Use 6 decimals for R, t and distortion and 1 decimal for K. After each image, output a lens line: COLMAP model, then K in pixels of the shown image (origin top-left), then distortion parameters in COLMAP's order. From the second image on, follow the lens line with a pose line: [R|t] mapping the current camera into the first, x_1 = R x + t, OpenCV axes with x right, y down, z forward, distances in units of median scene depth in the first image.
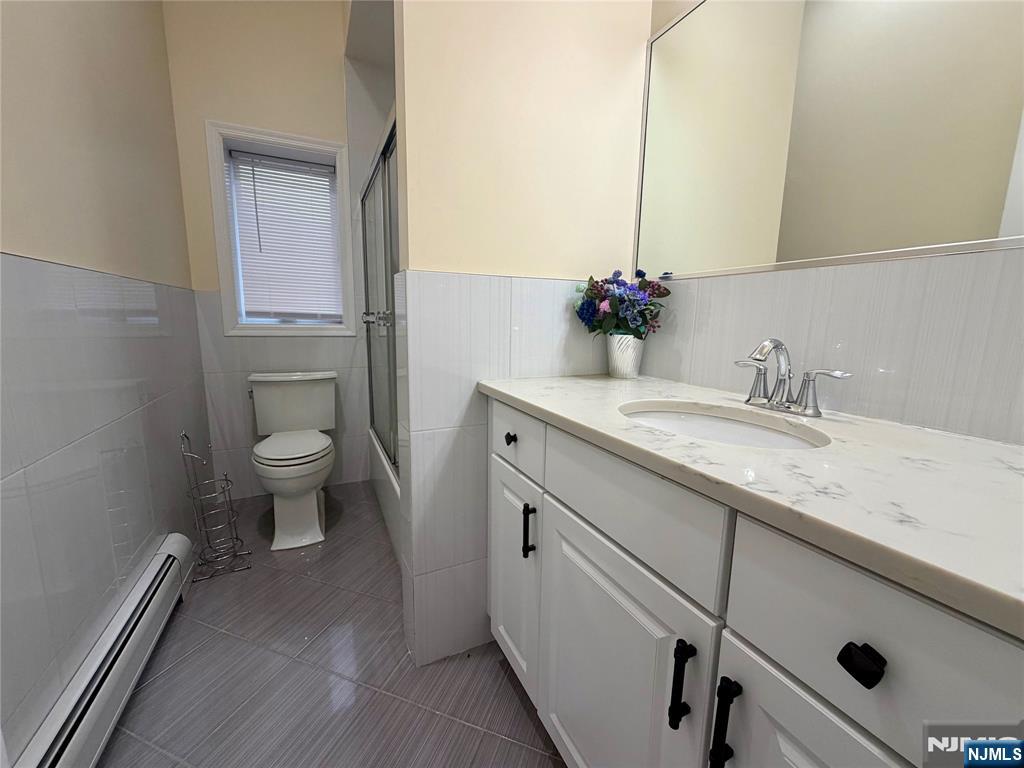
lens RADIAL K [[409.2, 0, 510.6], [0, 409.2, 385.3], [0, 0, 1]] dist [-0.002663, -0.000095]
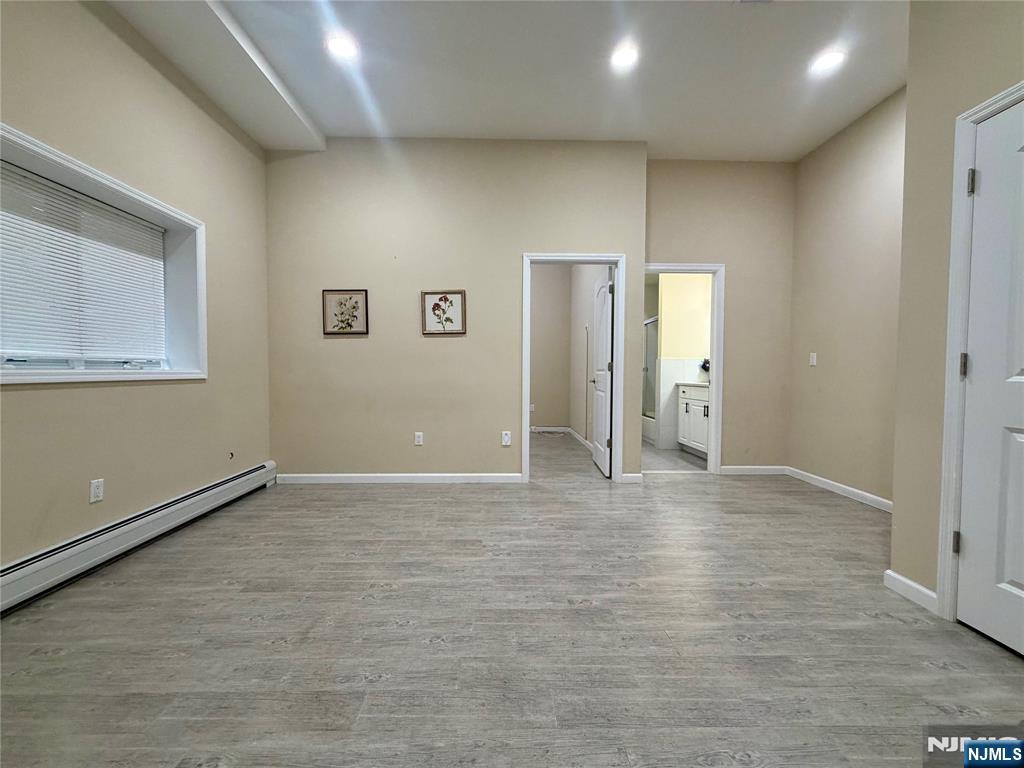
lens RADIAL K [[409.2, 0, 510.6], [0, 409.2, 385.3], [0, 0, 1]] dist [-0.002663, -0.000095]
pose [[0.912014, -0.001273, -0.410158, 0.118598], [-0.051352, 0.991772, -0.117263, 0.698719], [0.406933, 0.128008, 0.904445, -4.190460]]
